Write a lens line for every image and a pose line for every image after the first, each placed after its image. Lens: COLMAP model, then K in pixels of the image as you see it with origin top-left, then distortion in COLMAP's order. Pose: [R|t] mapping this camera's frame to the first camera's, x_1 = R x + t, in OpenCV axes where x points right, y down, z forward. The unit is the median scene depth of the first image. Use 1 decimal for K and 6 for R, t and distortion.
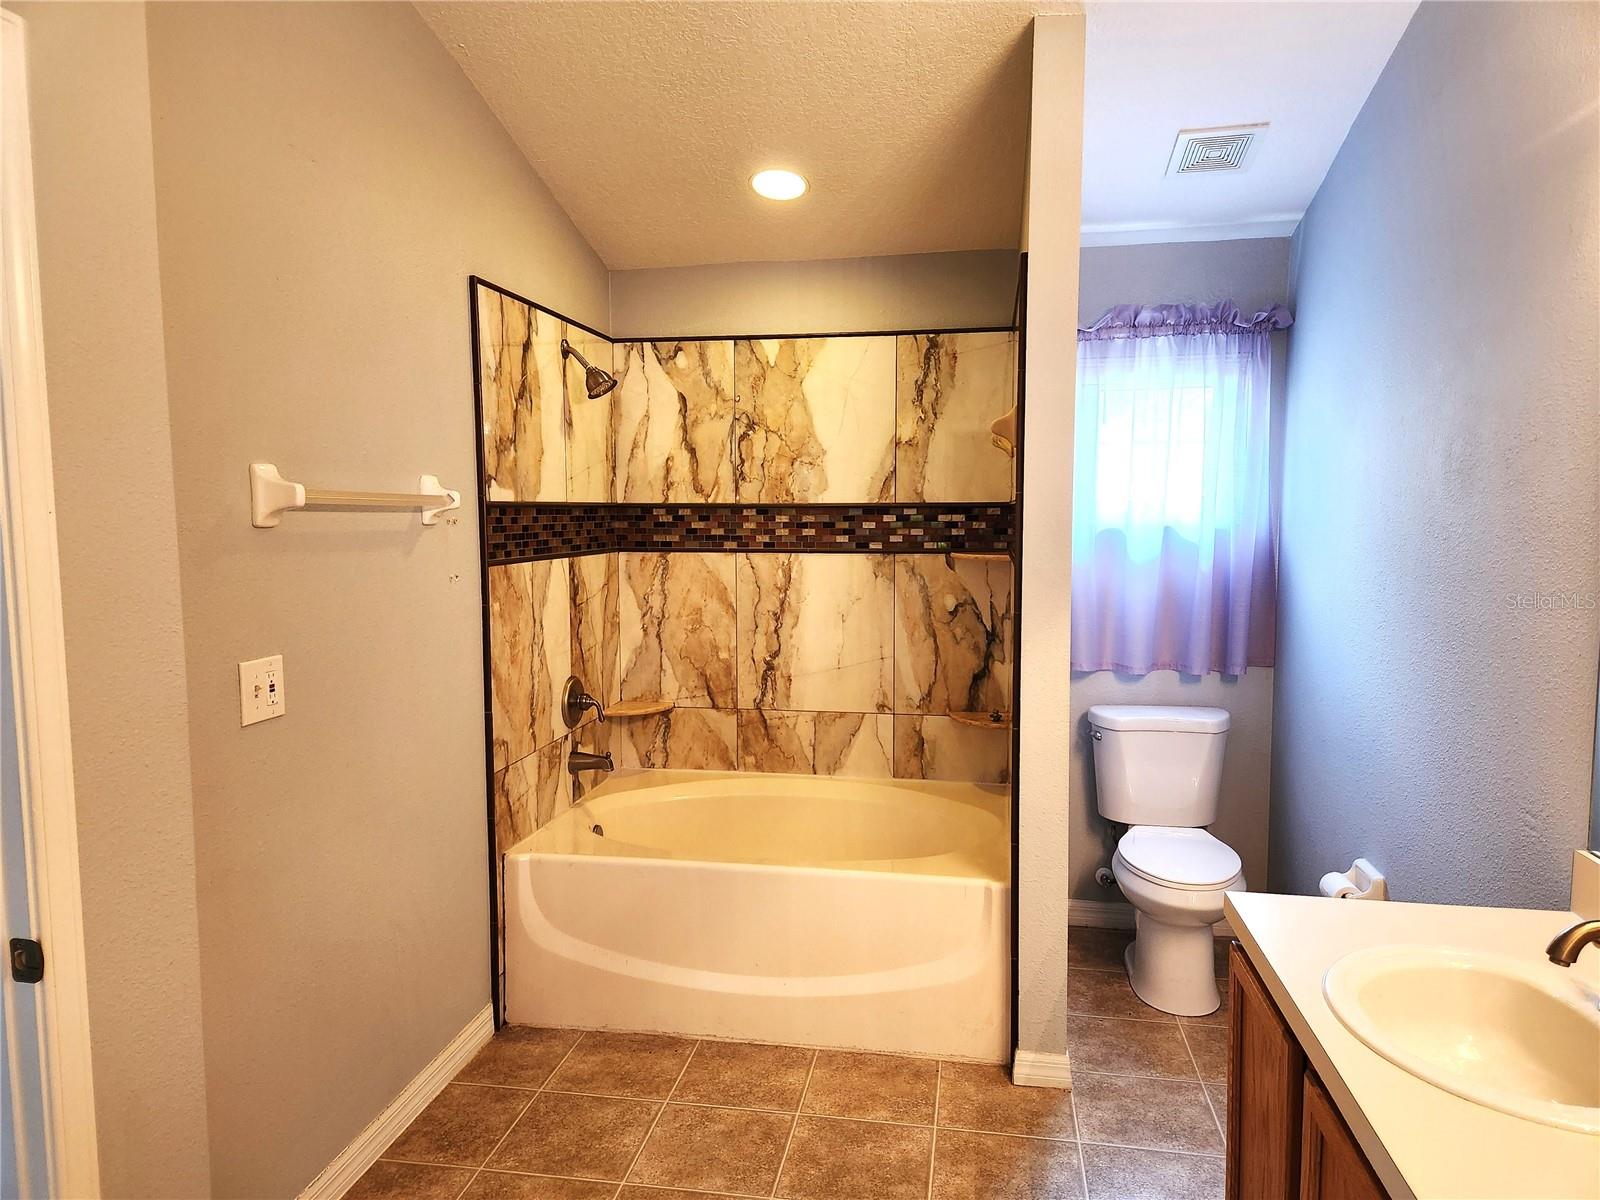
lens RADIAL K [[1080.1, 0, 804.0], [0, 1080.1, 610.6], [0, 0, 1]] dist [0.073269, -0.055810]
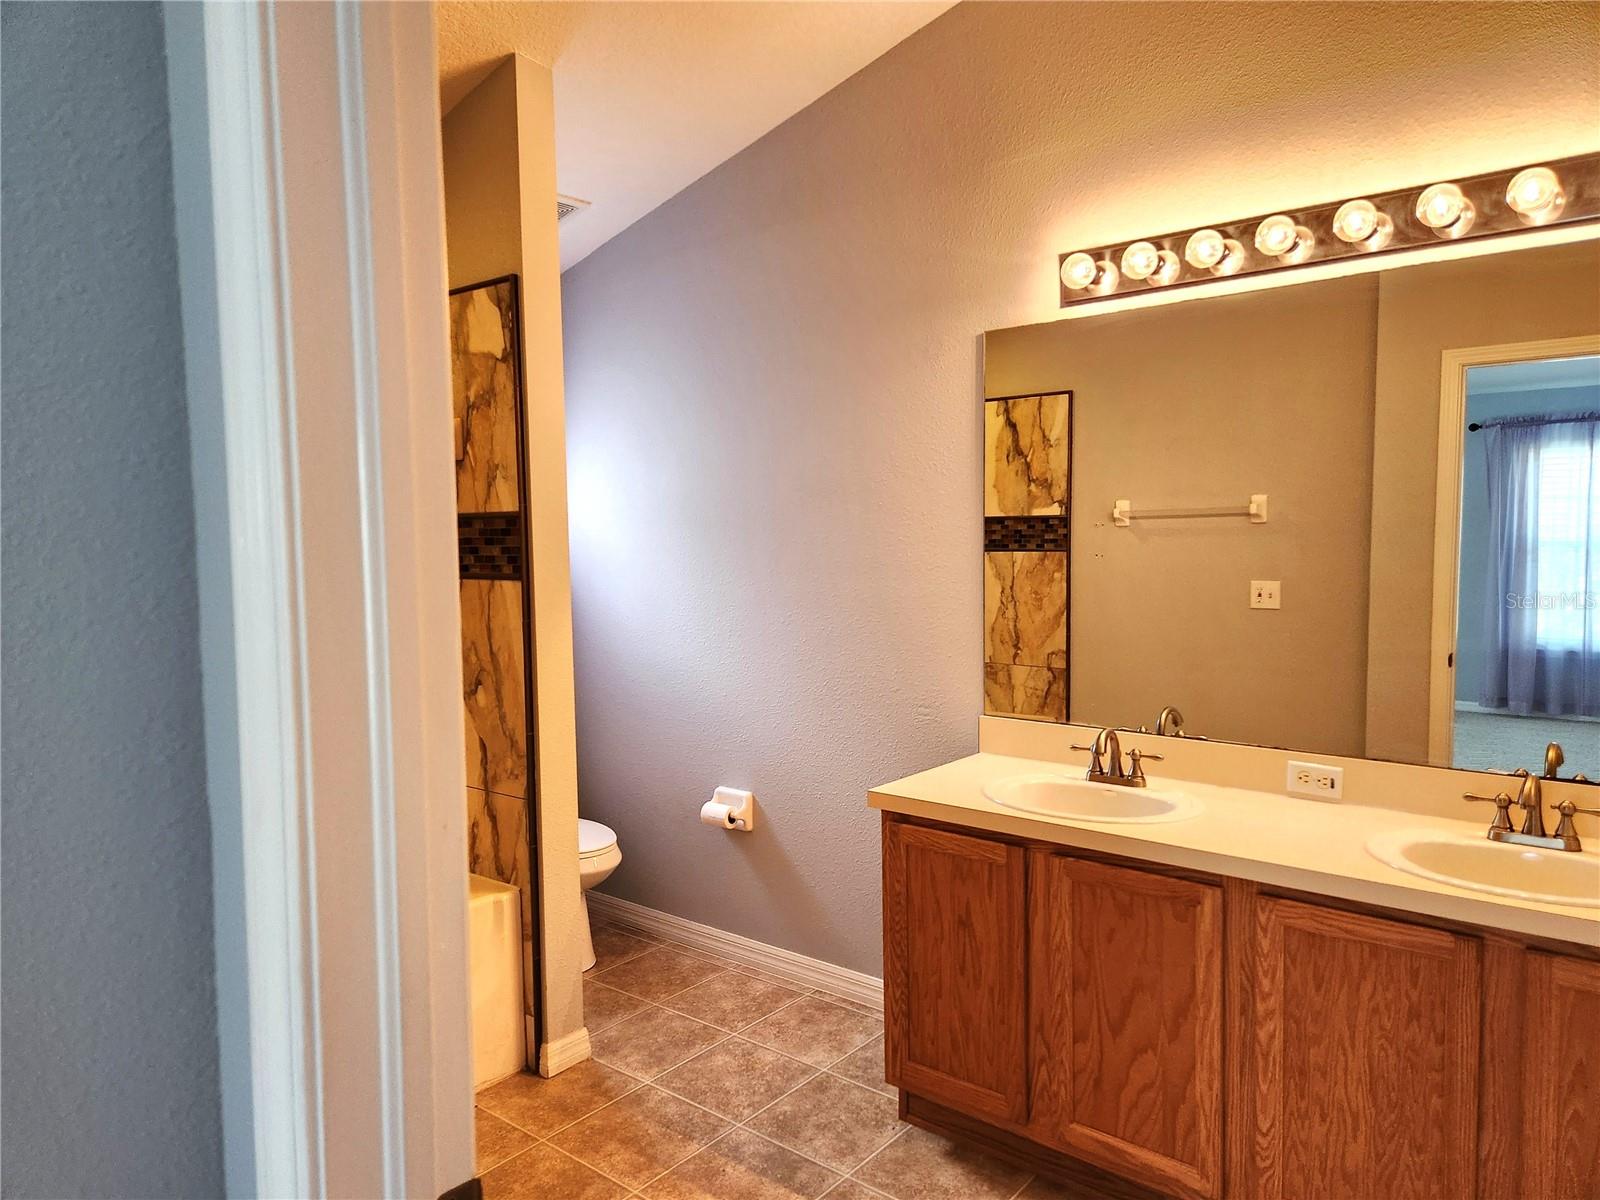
lens RADIAL K [[1080.1, 0, 807.5], [0, 1080.1, 608.9], [0, 0, 1]] dist [0.073269, -0.055810]
pose [[0.486118, -0.065113, 0.871464, -0.410547], [0.094694, 0.995273, 0.021542, -0.004216], [-0.868747, 0.072050, 0.489986, 0.184907]]
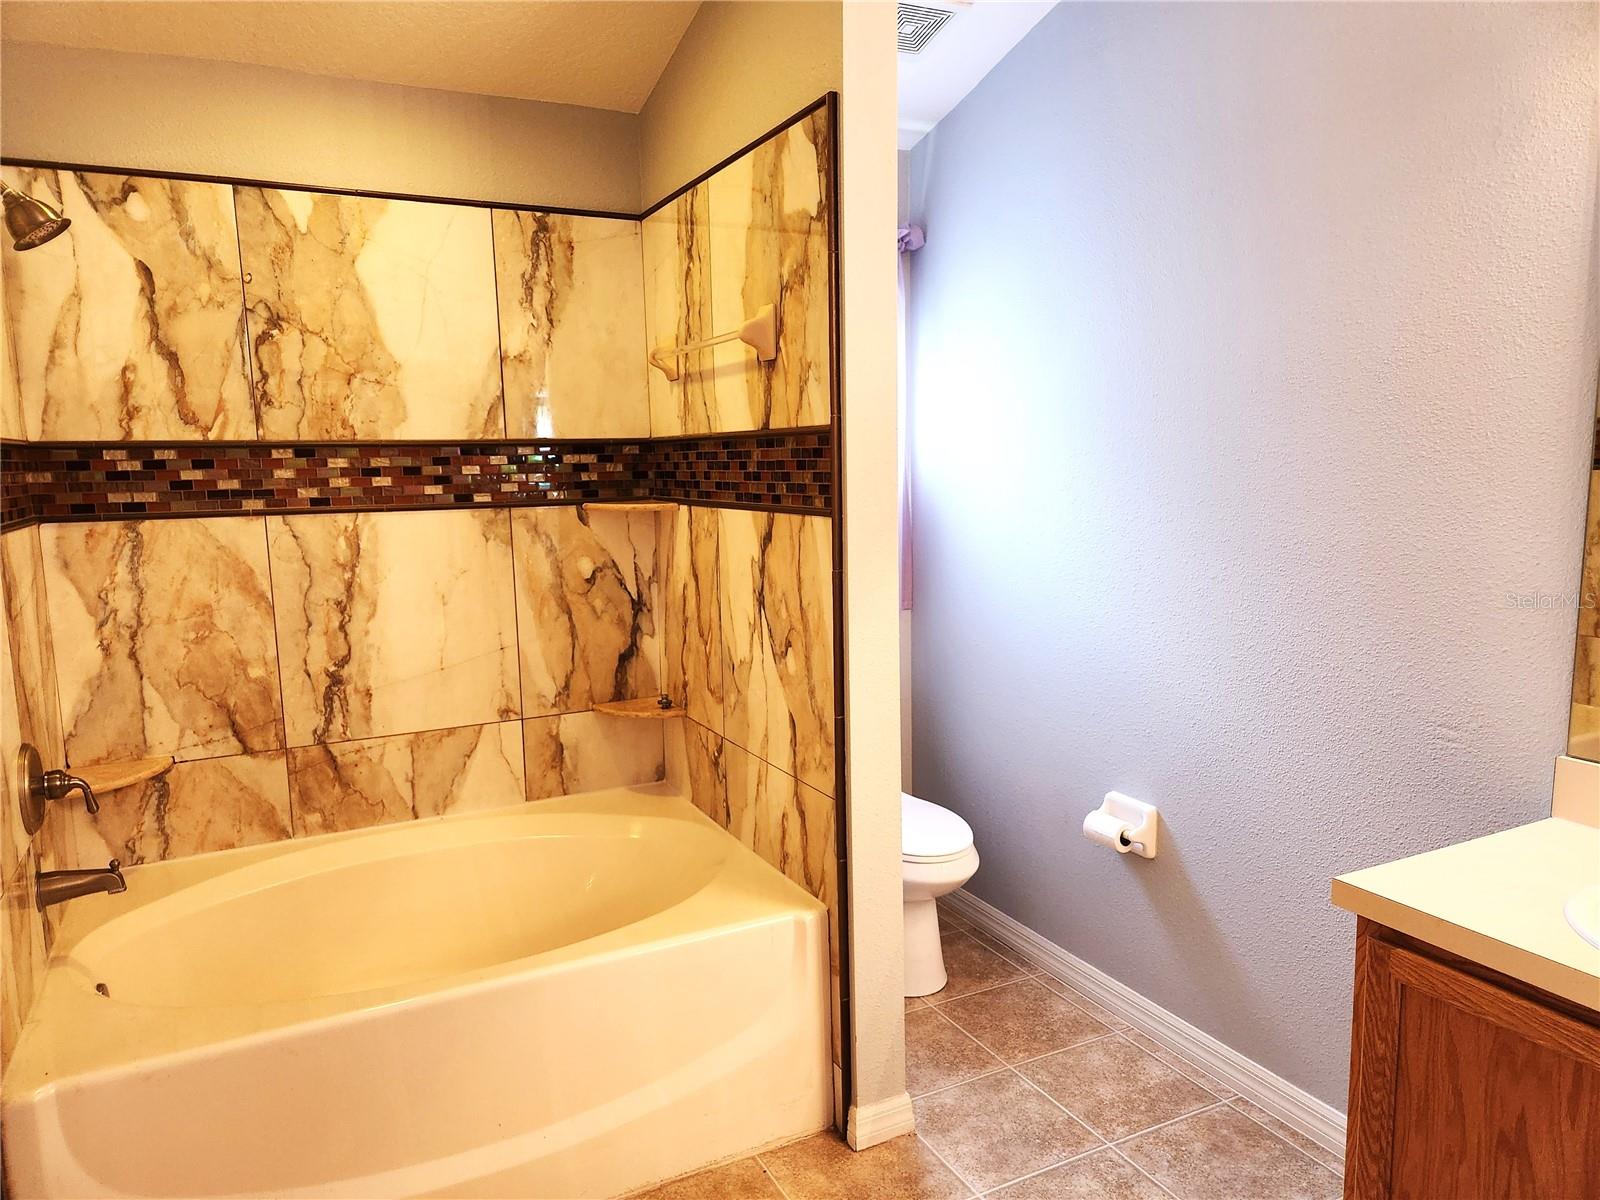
lens RADIAL K [[1080.1, 0, 782.0], [0, 1080.1, 614.6], [0, 0, 1]] dist [0.073269, -0.055810]
pose [[0.806173, -0.099664, 0.583225, -0.210291], [0.074501, 0.994965, 0.067043, -0.015385], [-0.586970, -0.010598, 0.809539, 0.278944]]
